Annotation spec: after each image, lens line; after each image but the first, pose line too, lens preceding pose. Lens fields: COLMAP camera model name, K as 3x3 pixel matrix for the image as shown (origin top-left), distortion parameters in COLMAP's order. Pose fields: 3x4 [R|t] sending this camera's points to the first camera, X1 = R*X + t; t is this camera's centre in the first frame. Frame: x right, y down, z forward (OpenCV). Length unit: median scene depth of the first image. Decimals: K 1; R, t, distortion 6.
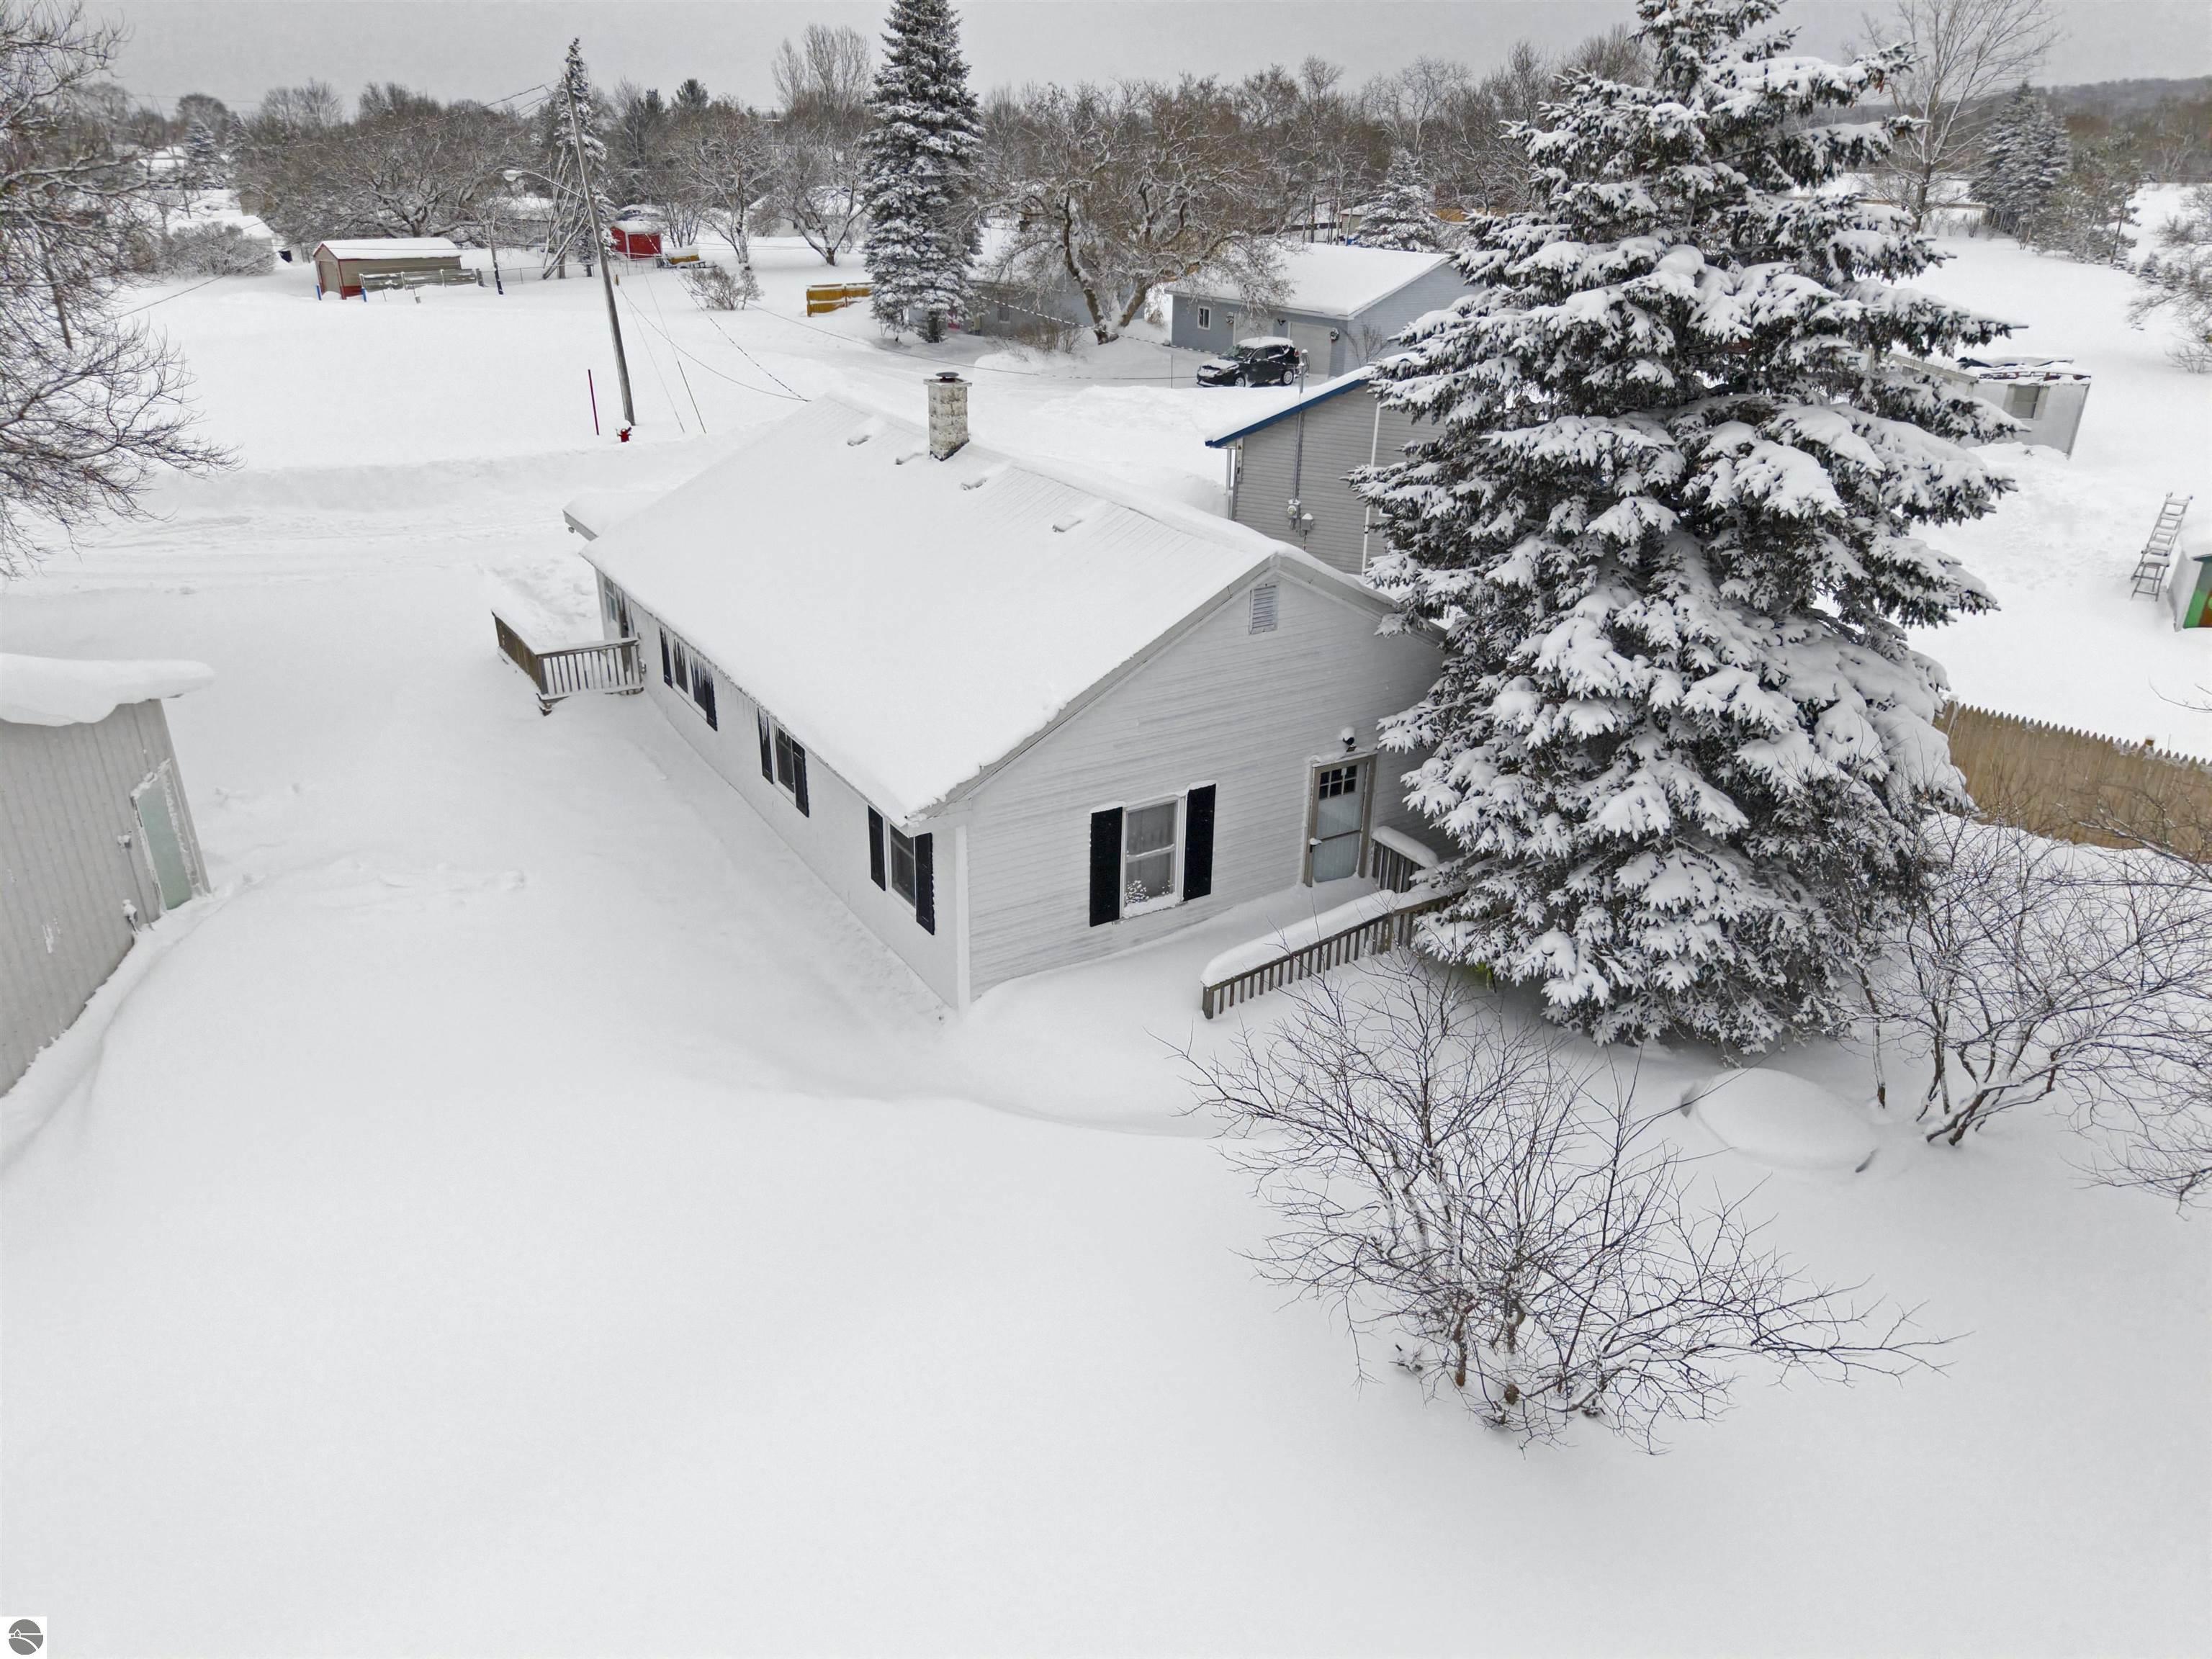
lens RADIAL K [[1474.8, 0, 1097.5], [0, 1474.8, 823.9], [0, 0, 1]] dist [0.012423, -0.010320]
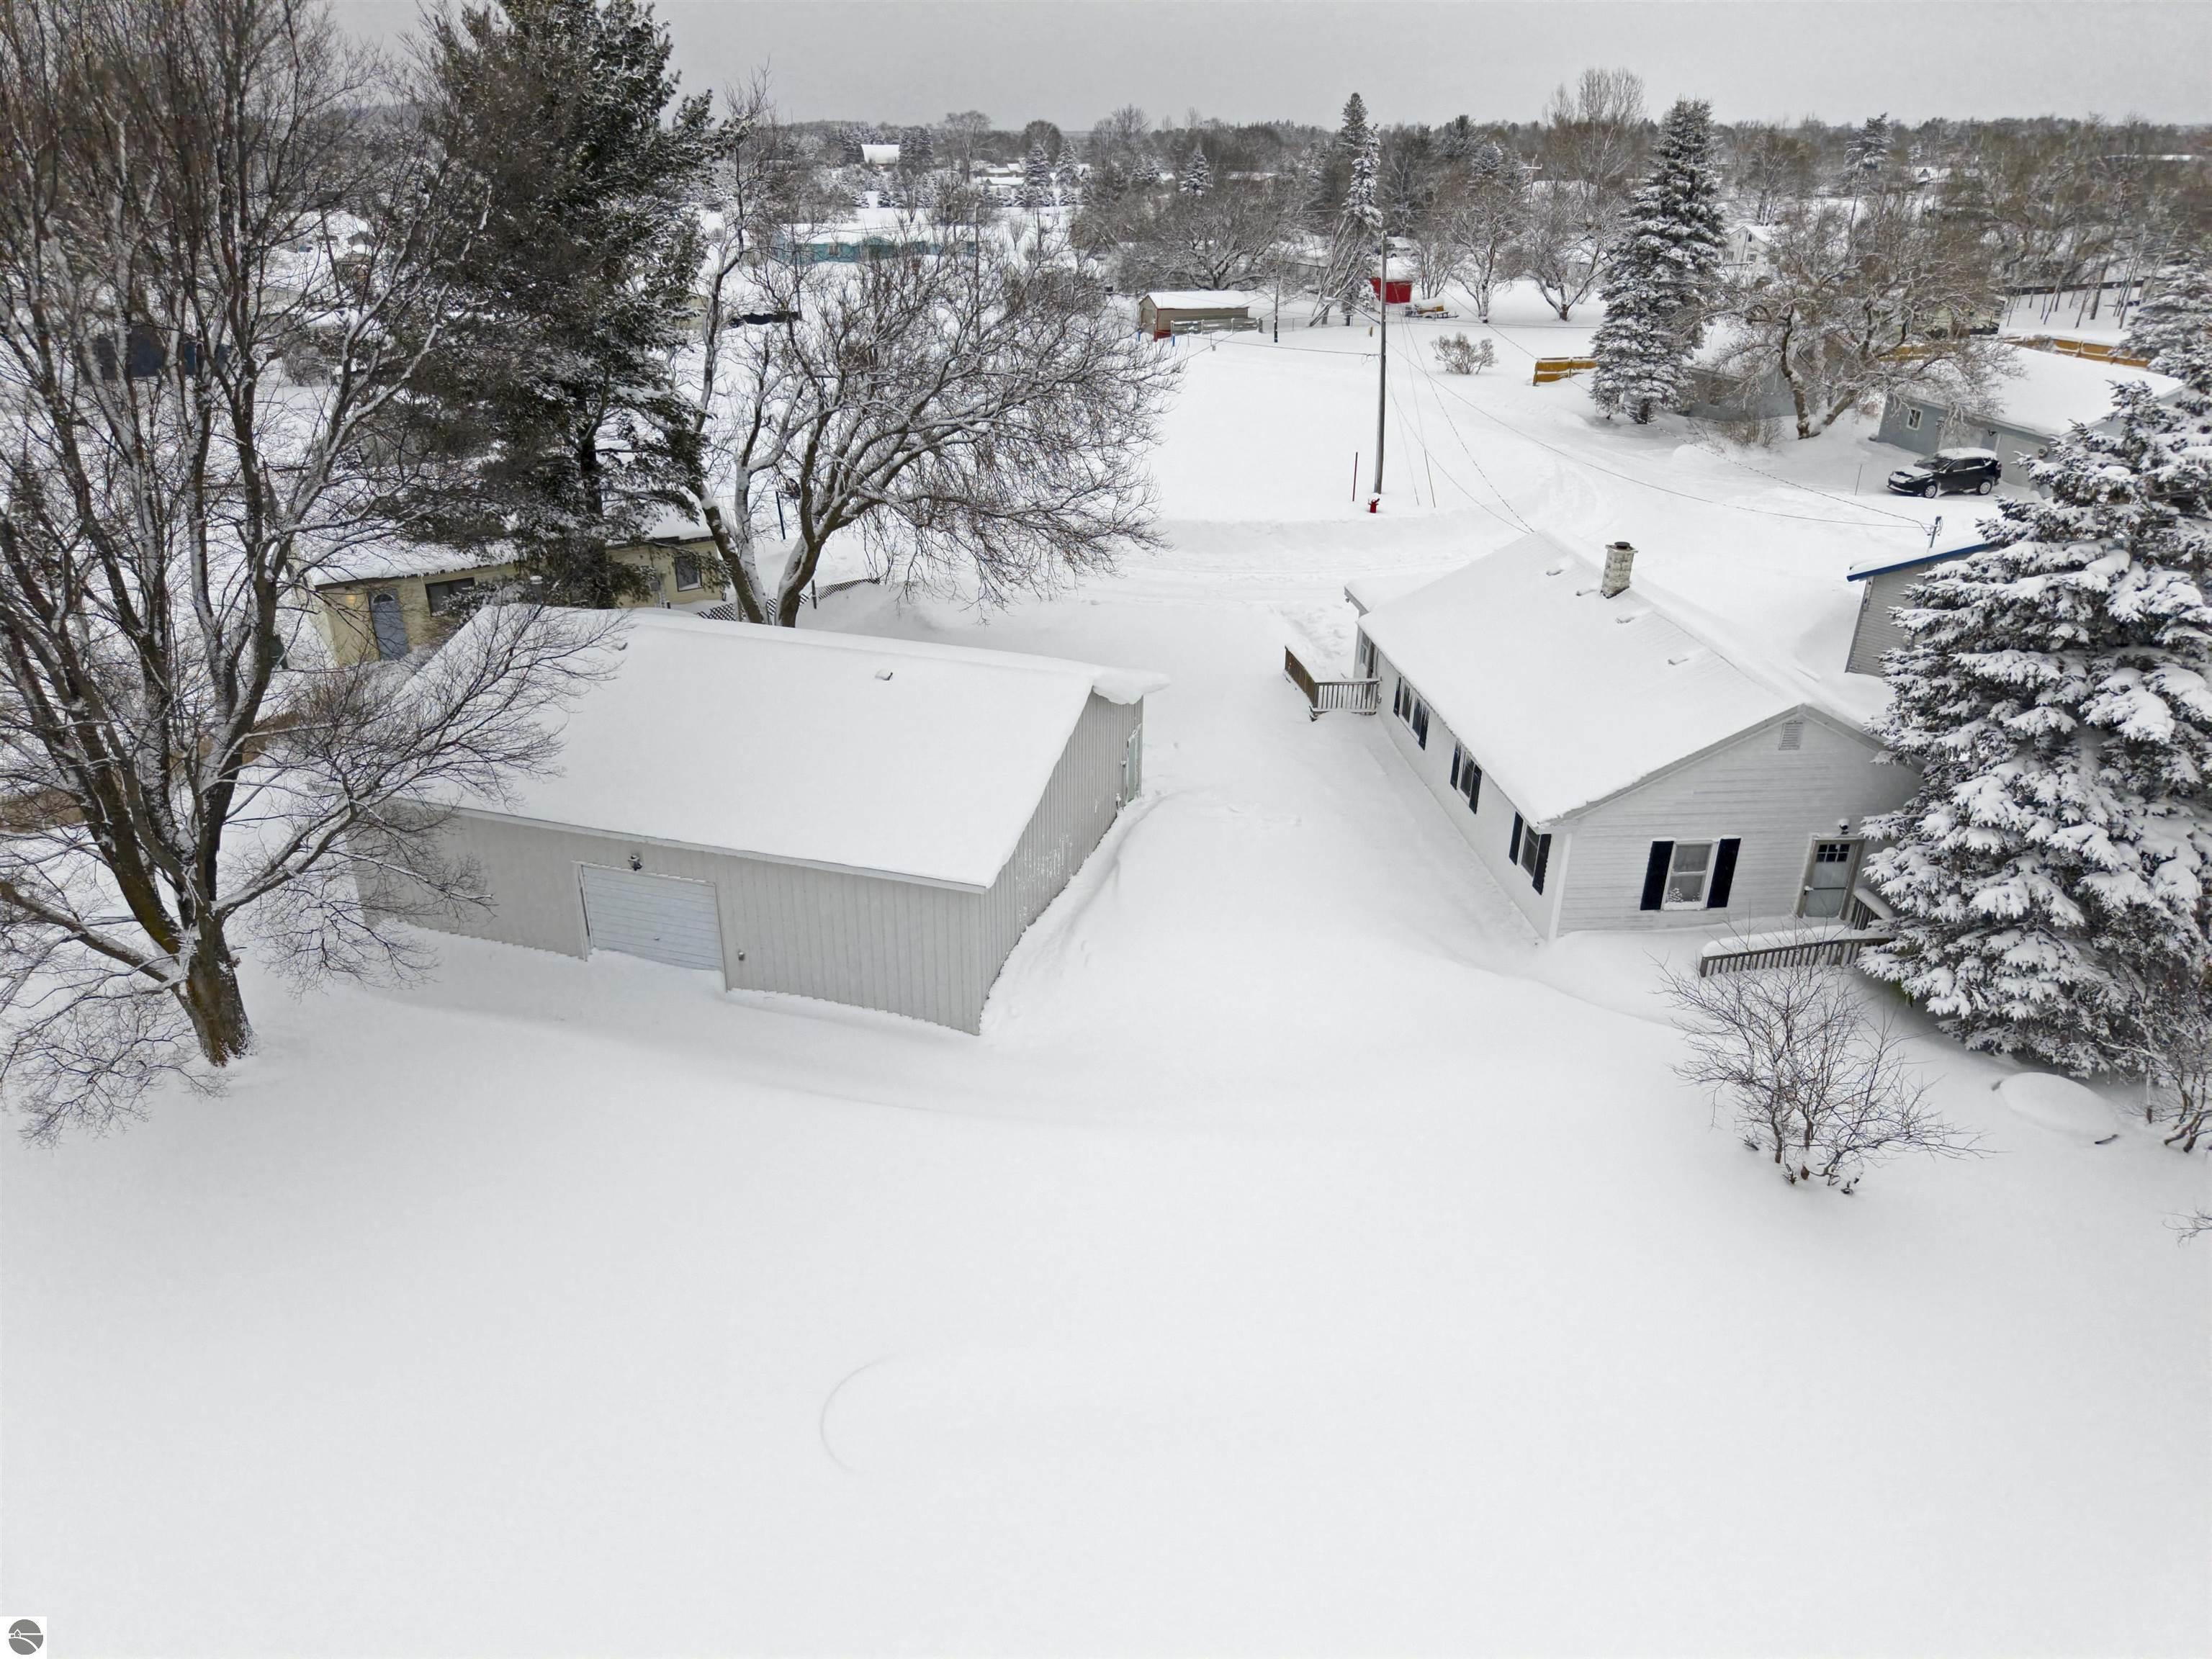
lens RADIAL K [[1474.8, 0, 1103.0], [0, 1474.8, 820.2], [0, 0, 1]] dist [0.012423, -0.010320]
pose [[0.899105, 0.178723, -0.399585, 0.068836], [-0.179277, 0.983128, 0.036335, 0.013501], [0.399337, 0.038967, 0.915976, -0.531953]]
